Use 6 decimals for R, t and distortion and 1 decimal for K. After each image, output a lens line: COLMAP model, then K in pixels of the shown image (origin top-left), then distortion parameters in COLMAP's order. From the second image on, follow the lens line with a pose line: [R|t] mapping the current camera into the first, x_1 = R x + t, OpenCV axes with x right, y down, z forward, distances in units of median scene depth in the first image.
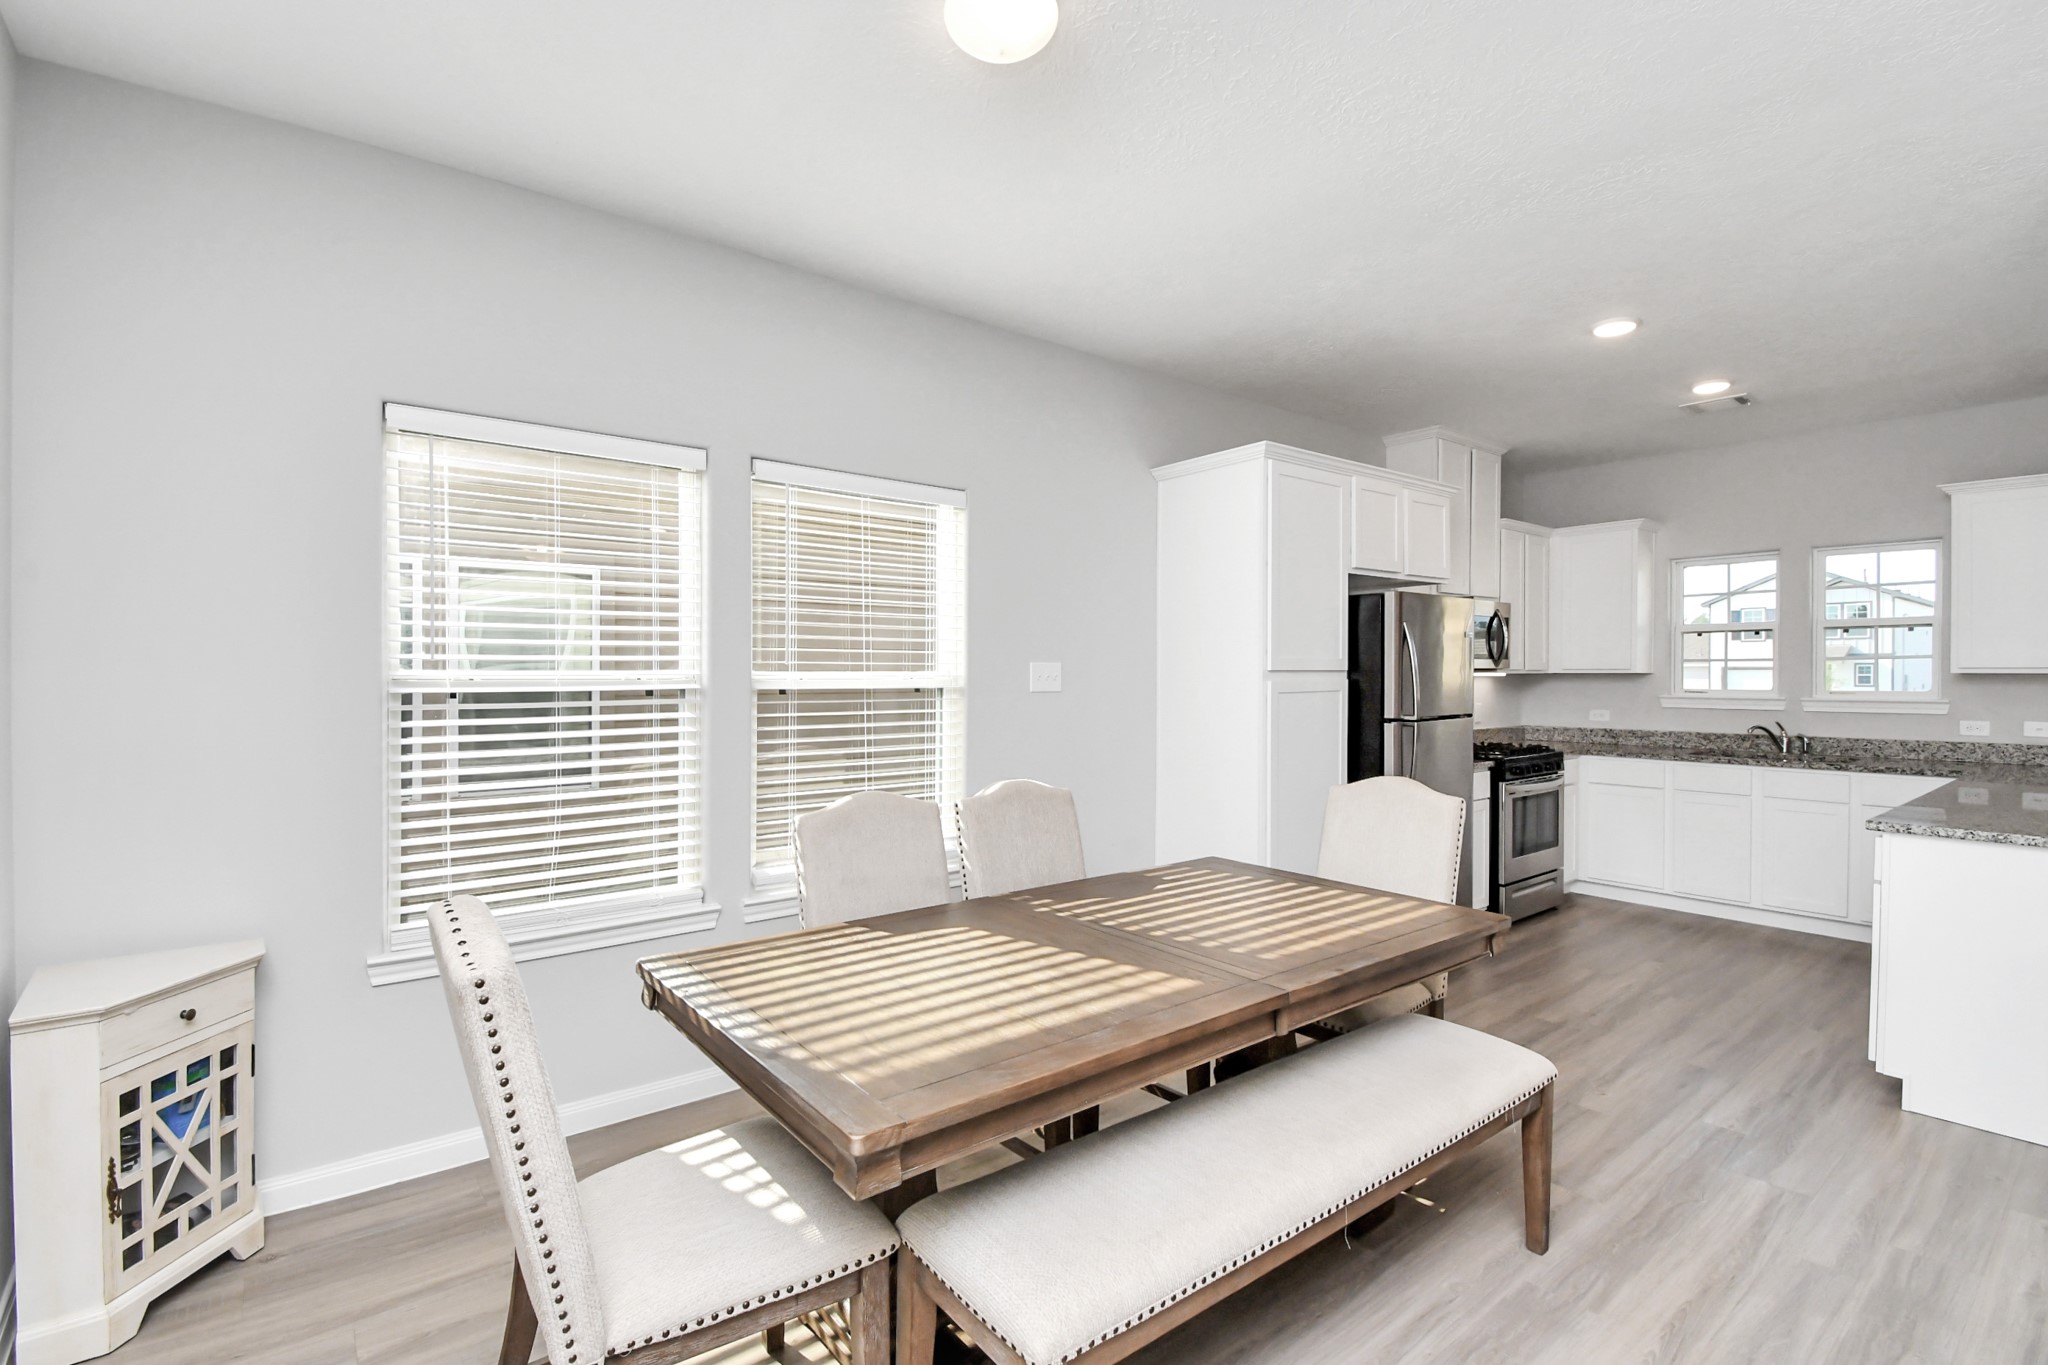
lens RADIAL K [[914.2, 0, 1024.0], [0, 914.2, 682.5], [0, 0, 1]] dist [-0.007197, -0.017093]
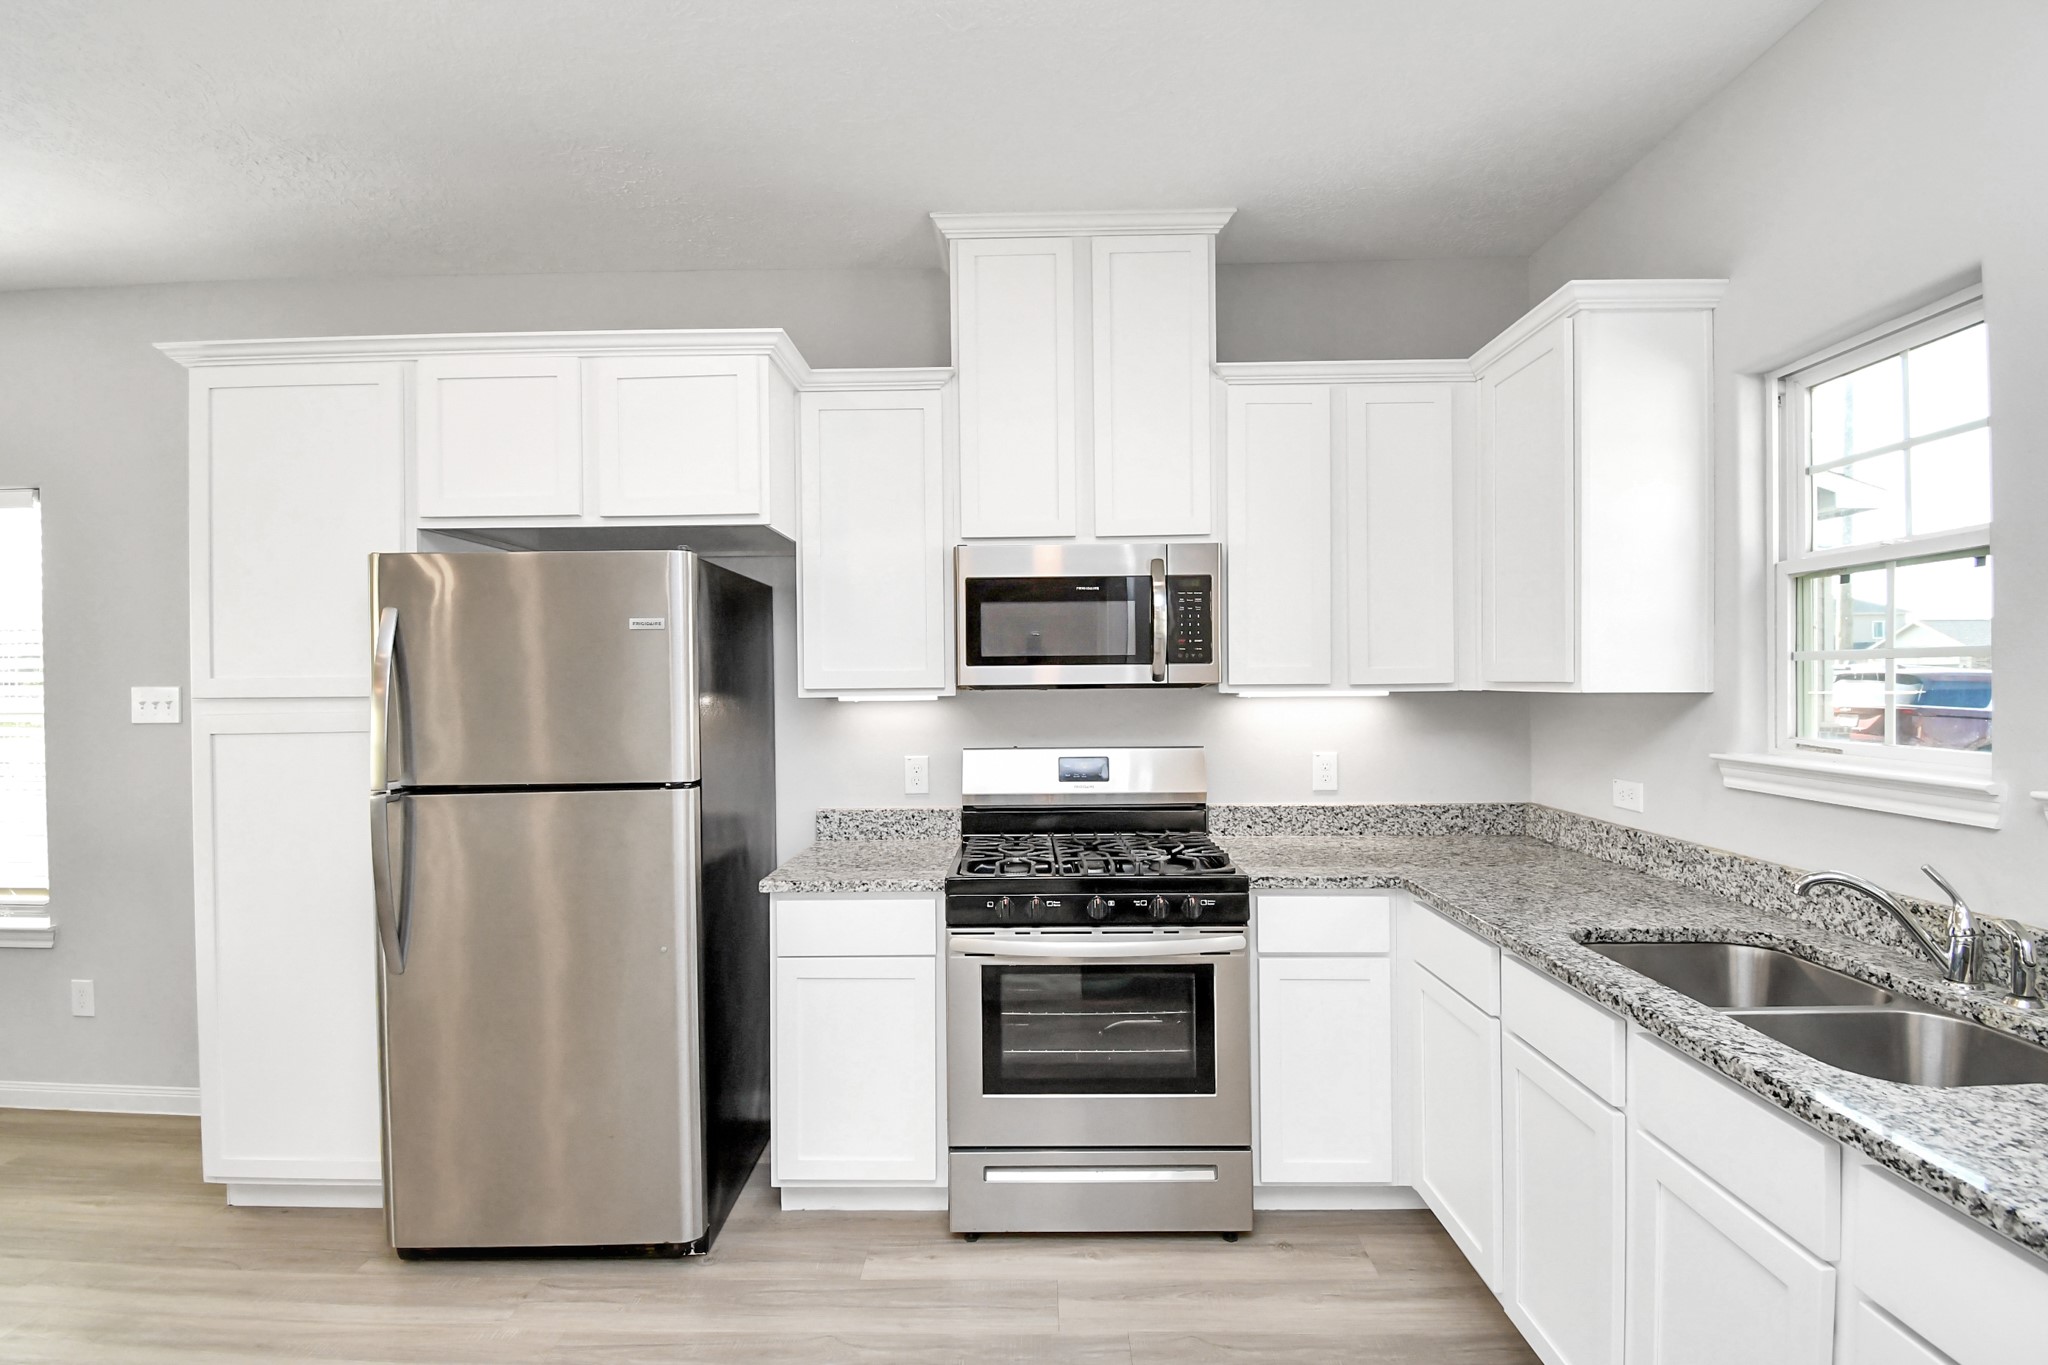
lens RADIAL K [[909.1, 0, 1017.3], [0, 909.1, 679.9], [0, 0, 1]] dist [0.001218, -0.016638]
pose [[0.787665, -0.007656, -0.616056, 0.822602], [0.001988, 0.999949, -0.009885, -0.014017], [0.616100, 0.006562, 0.787641, 0.633614]]
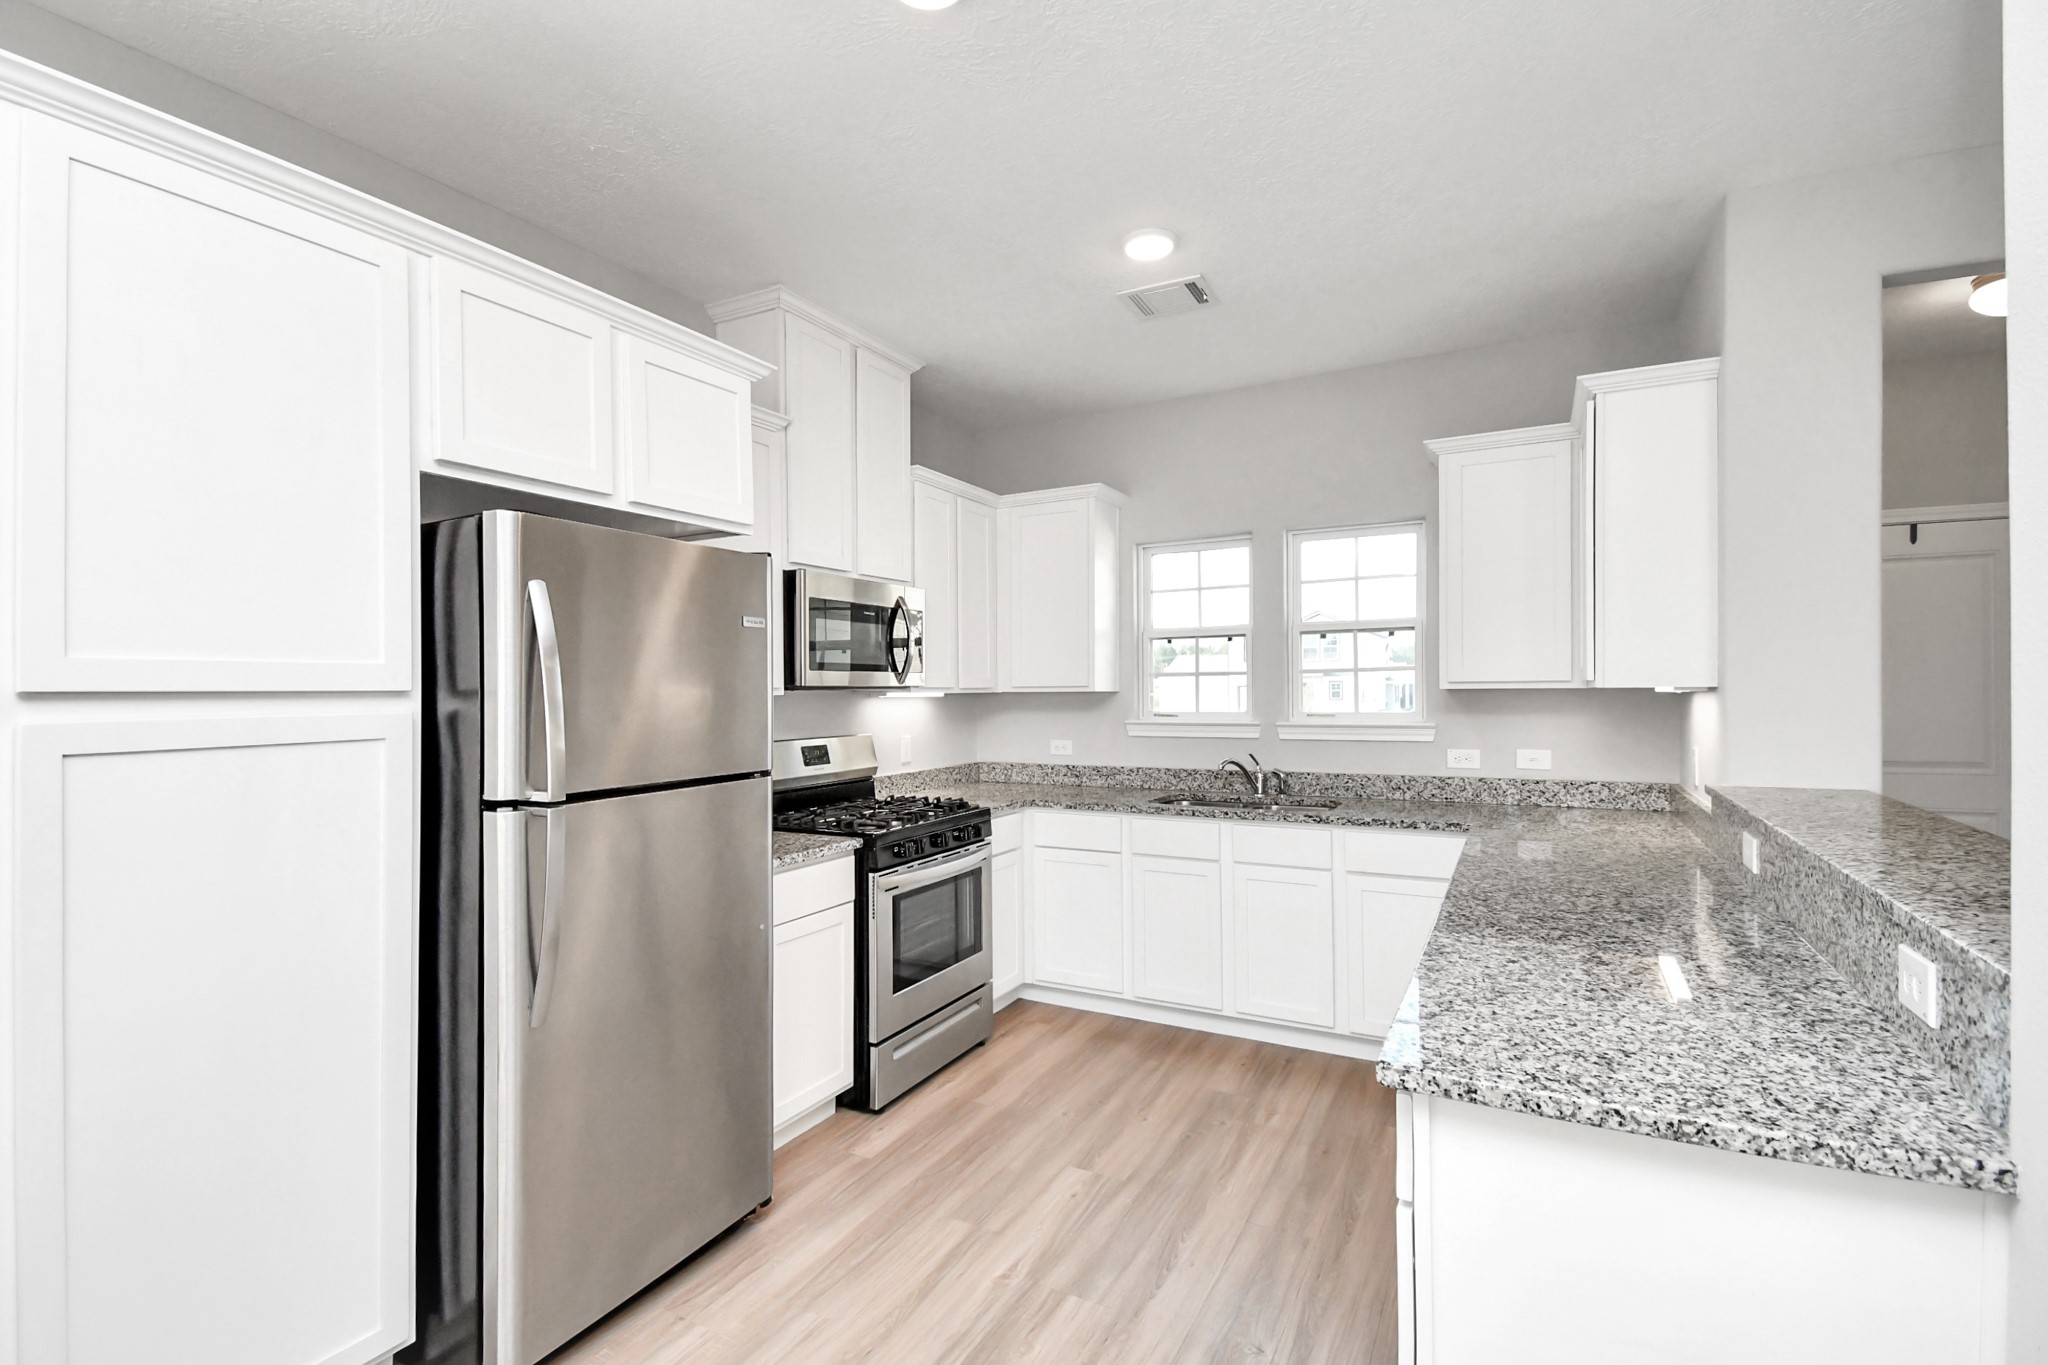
lens RADIAL K [[909.1, 0, 1017.3], [0, 909.1, 679.9], [0, 0, 1]] dist [0.001218, -0.016638]
pose [[0.913708, -0.001727, 0.406369, 0.357405], [0.011665, 0.999690, -0.021979, -0.004695], [-0.406205, 0.024822, 0.913445, 0.392936]]
